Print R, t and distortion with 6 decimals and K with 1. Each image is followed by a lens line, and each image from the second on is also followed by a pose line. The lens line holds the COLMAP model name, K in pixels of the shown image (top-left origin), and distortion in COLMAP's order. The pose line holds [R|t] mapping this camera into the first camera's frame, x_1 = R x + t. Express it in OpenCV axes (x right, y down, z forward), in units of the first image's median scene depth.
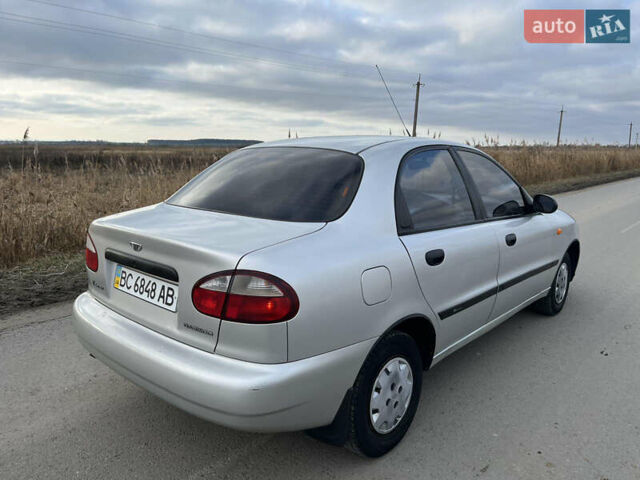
lens RADIAL K [[497.7, 0, 319.2], [0, 497.7, 241.4], [0, 0, 1]] dist [0.070172, -0.097307]
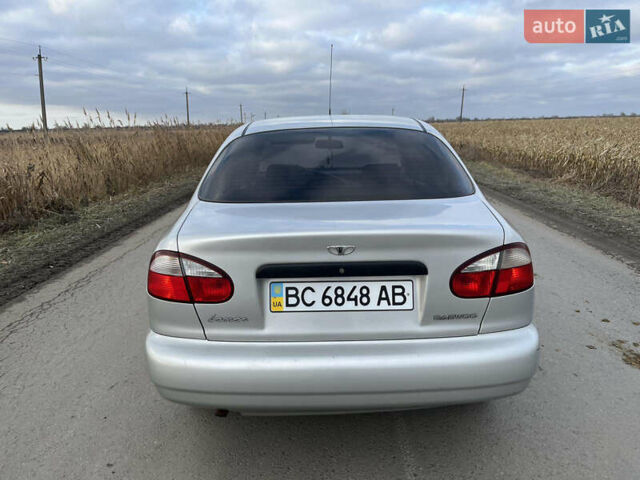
lens RADIAL K [[497.7, 0, 319.2], [0, 497.7, 241.4], [0, 0, 1]] dist [0.070172, -0.097307]
pose [[0.736328, -0.178063, 0.652775, -0.745300], [0.153448, 0.983560, 0.095204, -0.070031], [-0.658995, 0.030066, 0.751546, 0.323206]]
